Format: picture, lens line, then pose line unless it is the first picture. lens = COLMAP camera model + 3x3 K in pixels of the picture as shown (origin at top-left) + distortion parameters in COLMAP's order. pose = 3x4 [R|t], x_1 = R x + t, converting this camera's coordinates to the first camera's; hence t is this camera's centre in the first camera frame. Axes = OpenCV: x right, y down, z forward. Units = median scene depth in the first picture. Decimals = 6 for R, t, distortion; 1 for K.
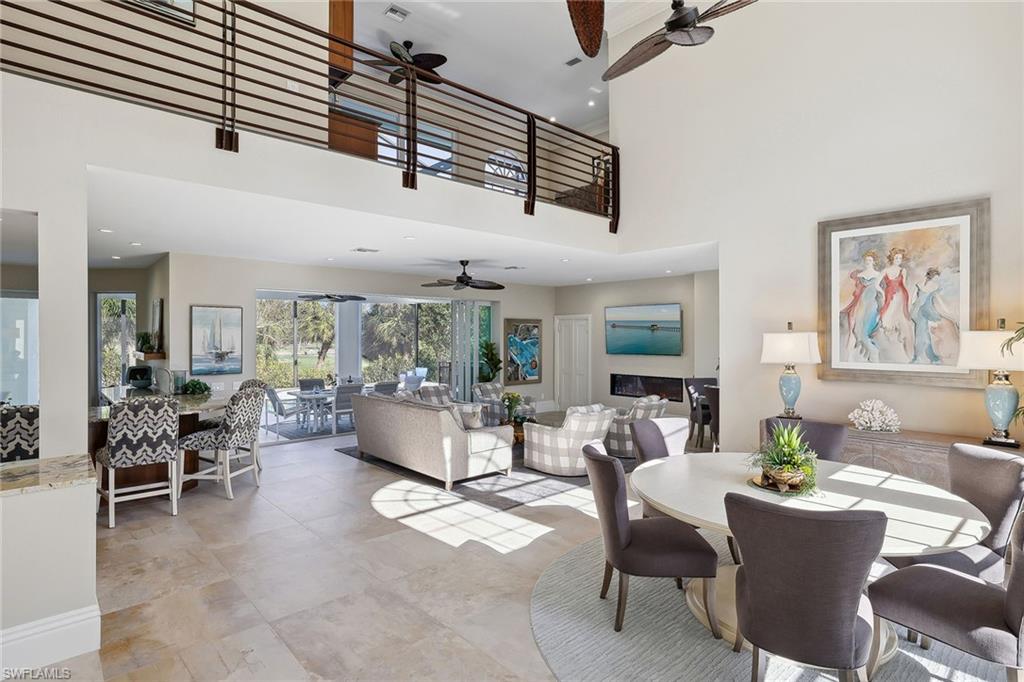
lens RADIAL K [[530.2, 0, 512.0], [0, 530.2, 341.0], [0, 0, 1]] dist [0.001951, 0.000398]
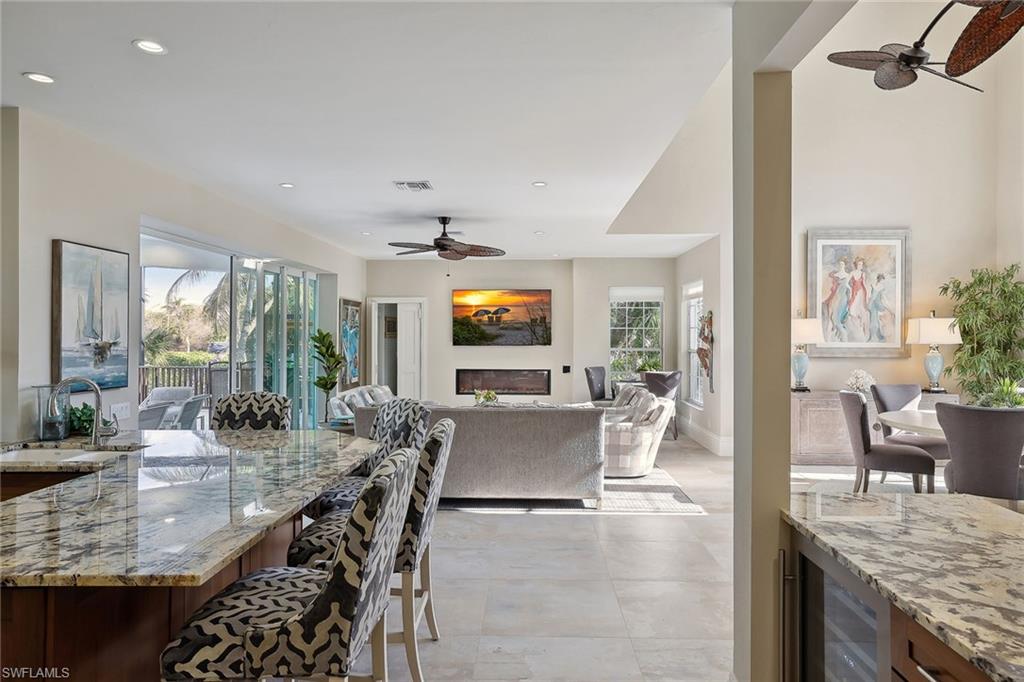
lens RADIAL K [[633.0, 0, 512.0], [0, 633.0, 341.0], [0, 0, 1]] dist [-0.006117, 0.000483]
pose [[0.698544, -0.006905, 0.715534, -1.029692], [0.004838, 0.999976, 0.004926, 0.026605], [-0.715551, 0.000021, 0.698561, 0.497900]]
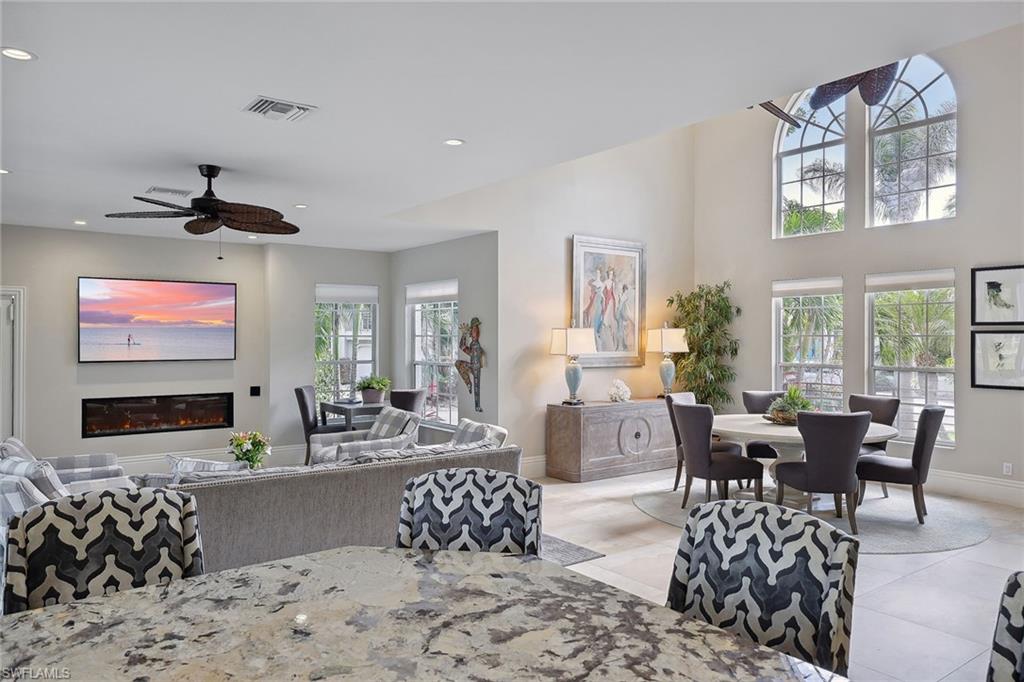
lens RADIAL K [[705.2, 0, 512.0], [0, 705.2, 341.0], [0, 0, 1]] dist [0.003218, 0.003249]
pose [[0.095671, -0.006228, 0.995393, -1.077568], [0.008254, 0.999951, 0.005463, 0.003400], [-0.995379, 0.007693, 0.095718, 1.057960]]
